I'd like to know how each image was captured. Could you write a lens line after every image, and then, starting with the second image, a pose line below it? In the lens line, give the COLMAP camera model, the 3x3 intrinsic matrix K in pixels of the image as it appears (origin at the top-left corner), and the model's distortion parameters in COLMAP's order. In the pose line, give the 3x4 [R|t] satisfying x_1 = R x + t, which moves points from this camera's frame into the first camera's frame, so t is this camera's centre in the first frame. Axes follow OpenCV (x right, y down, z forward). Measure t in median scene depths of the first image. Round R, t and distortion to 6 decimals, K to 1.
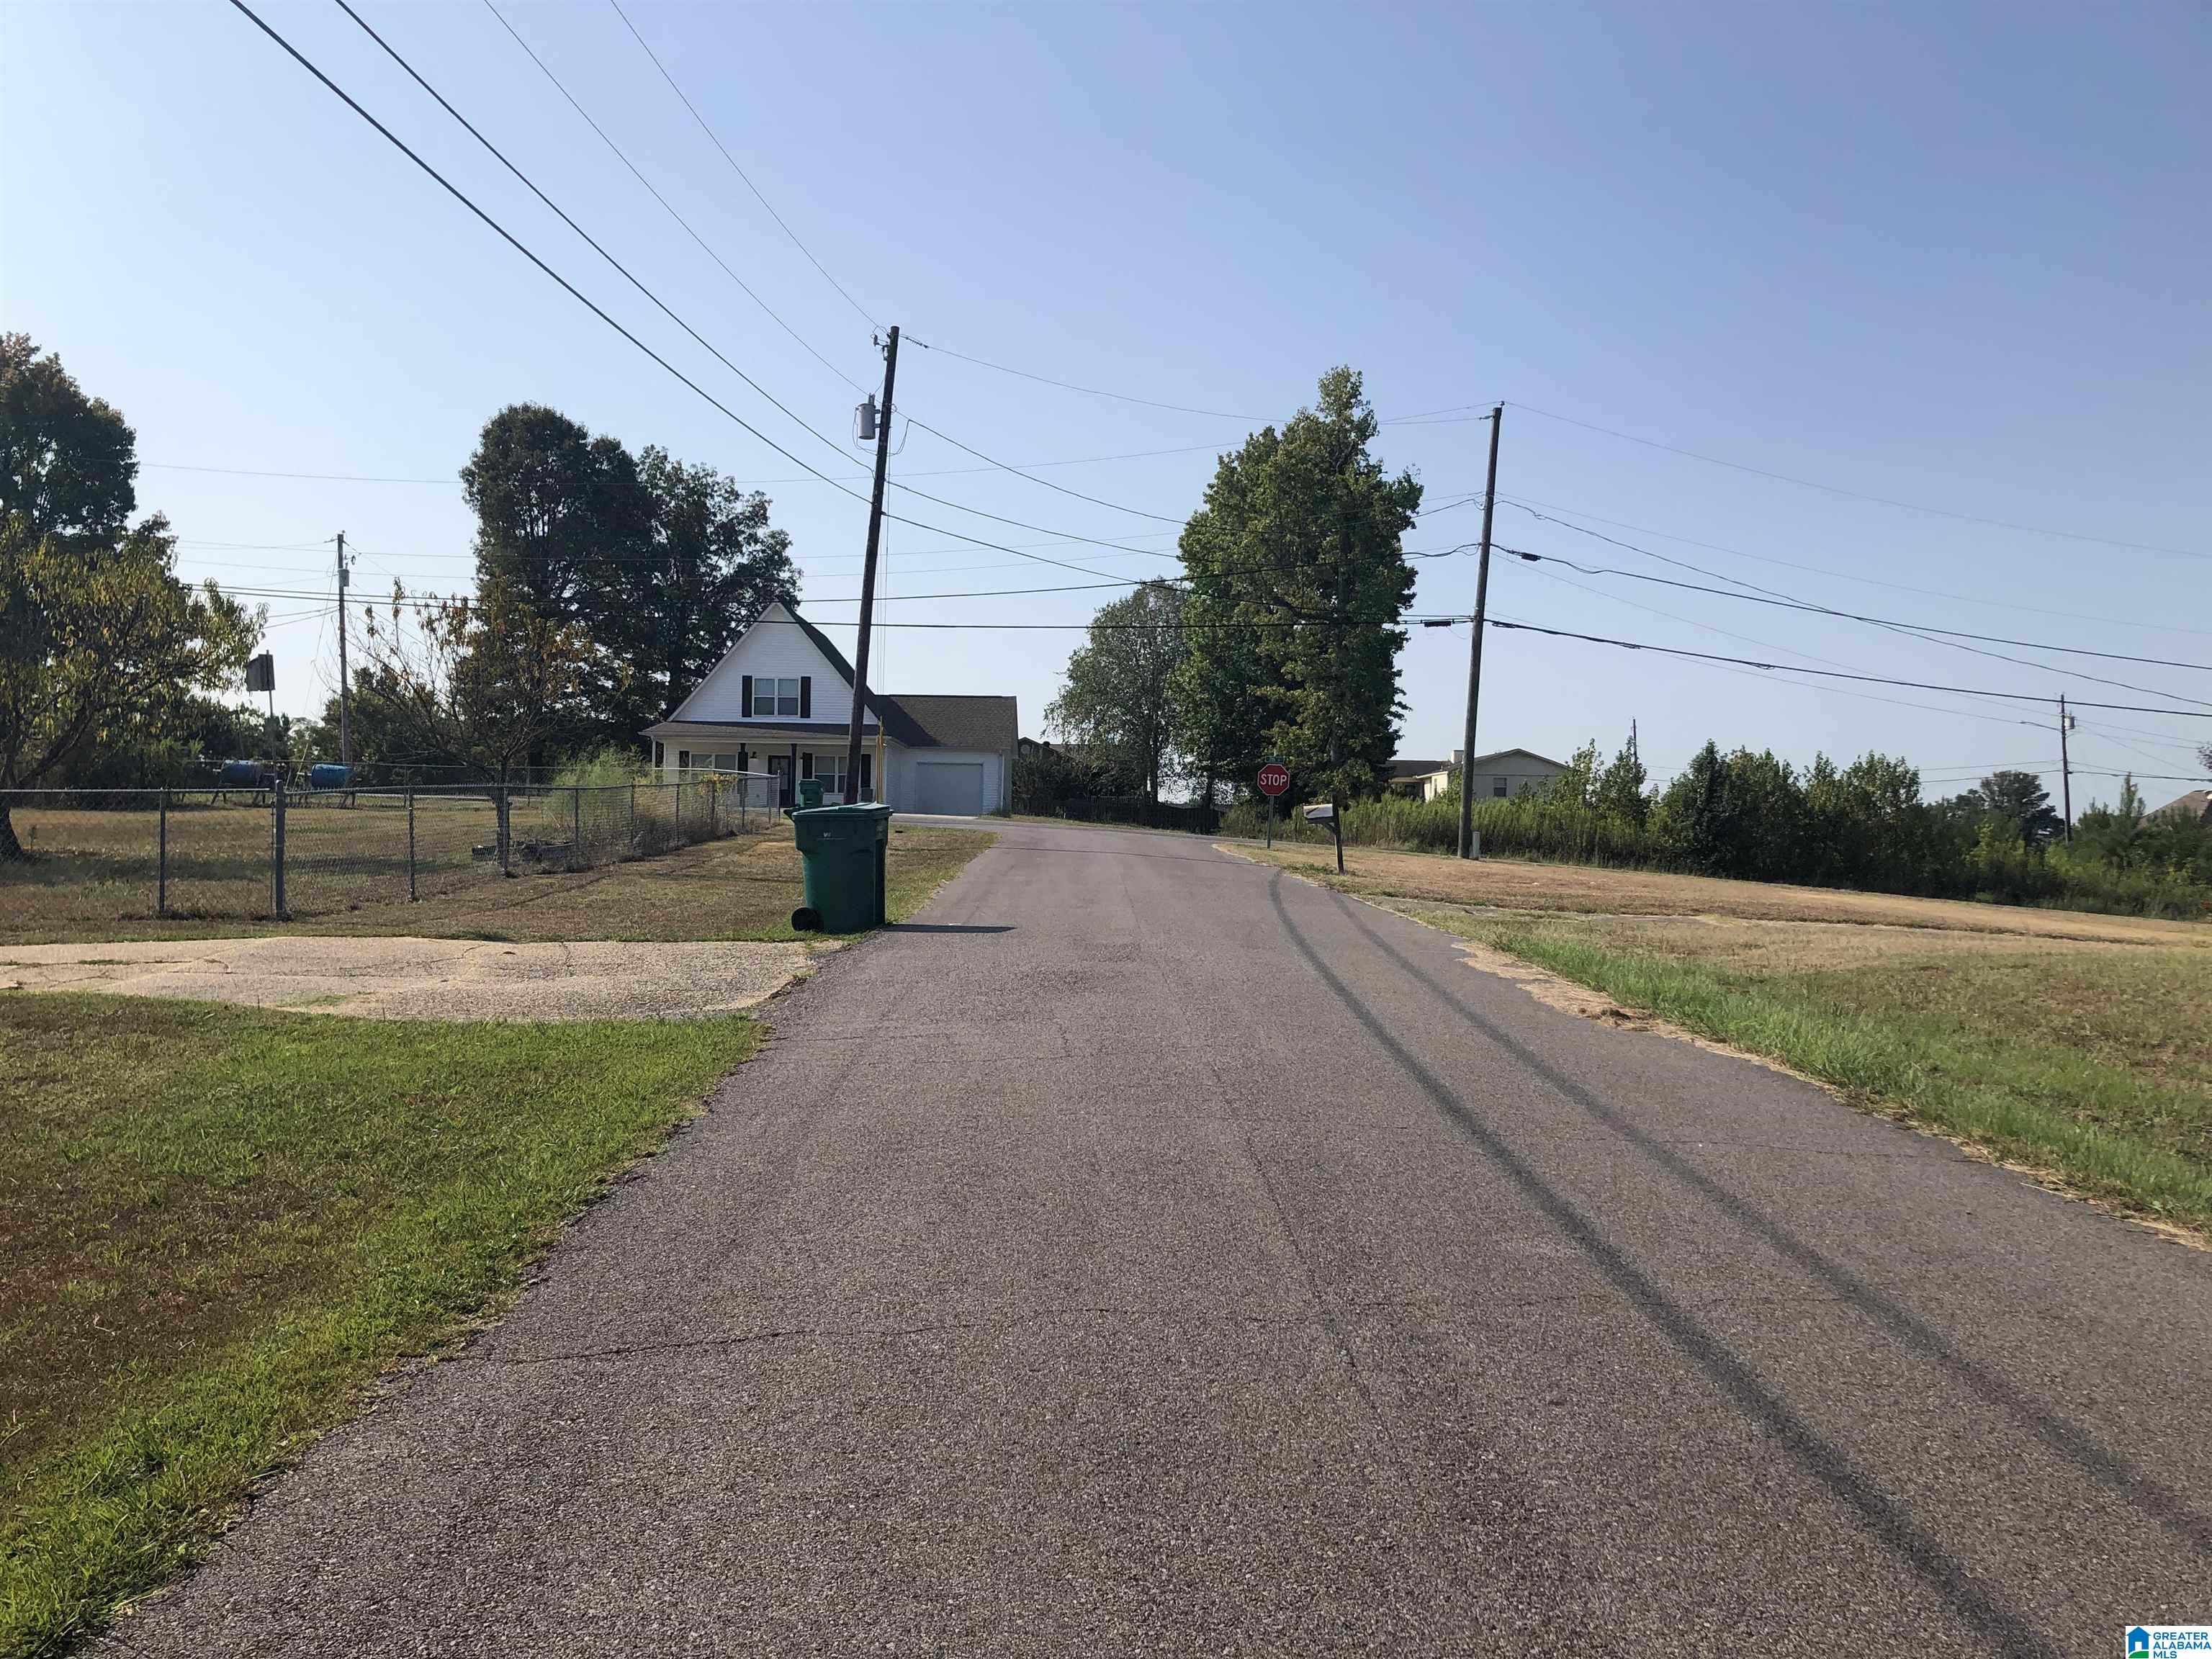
lens RADIAL K [[1793.7, 0, 1091.6], [0, 1793.7, 839.8], [0, 0, 1]] dist [0.027781, -0.012414]
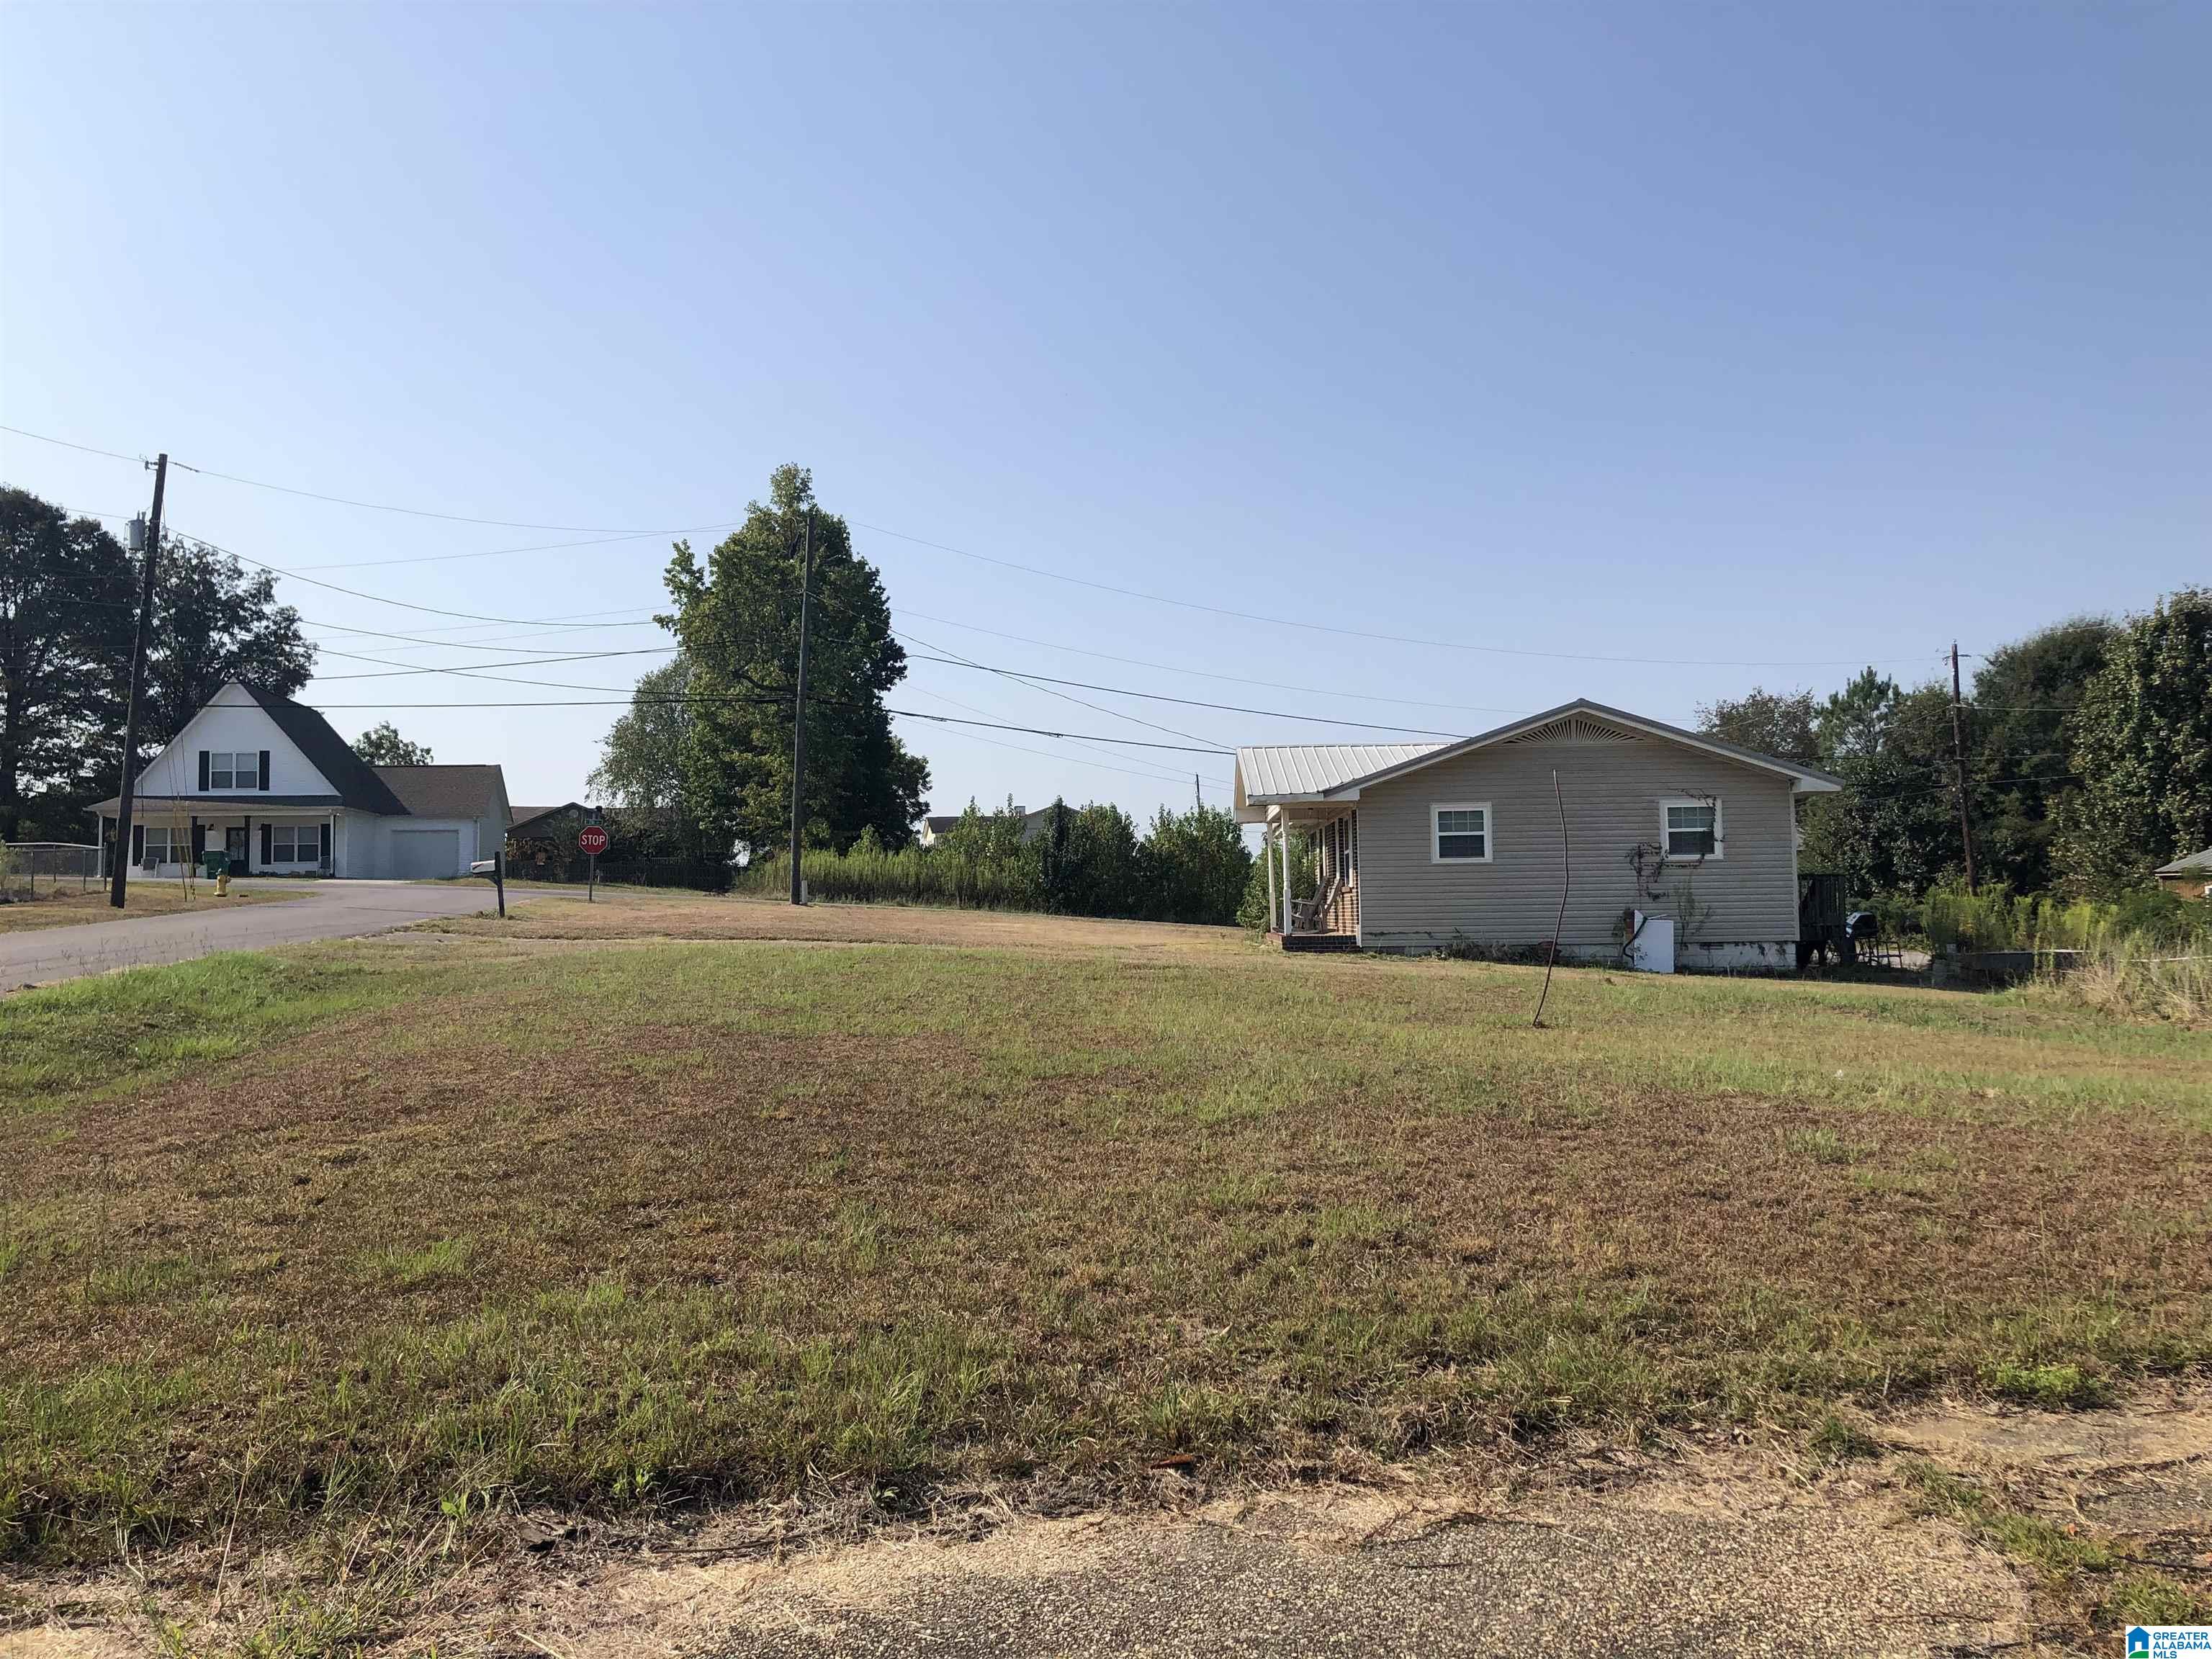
lens RADIAL K [[1793.7, 0, 1122.8], [0, 1793.7, 820.3], [0, 0, 1]] dist [0.027781, -0.012414]
pose [[0.984874, -0.022398, 0.171818, 0.128769], [0.029674, 0.998763, -0.039894, 0.005295], [-0.170712, 0.044389, 0.984321, -0.100792]]
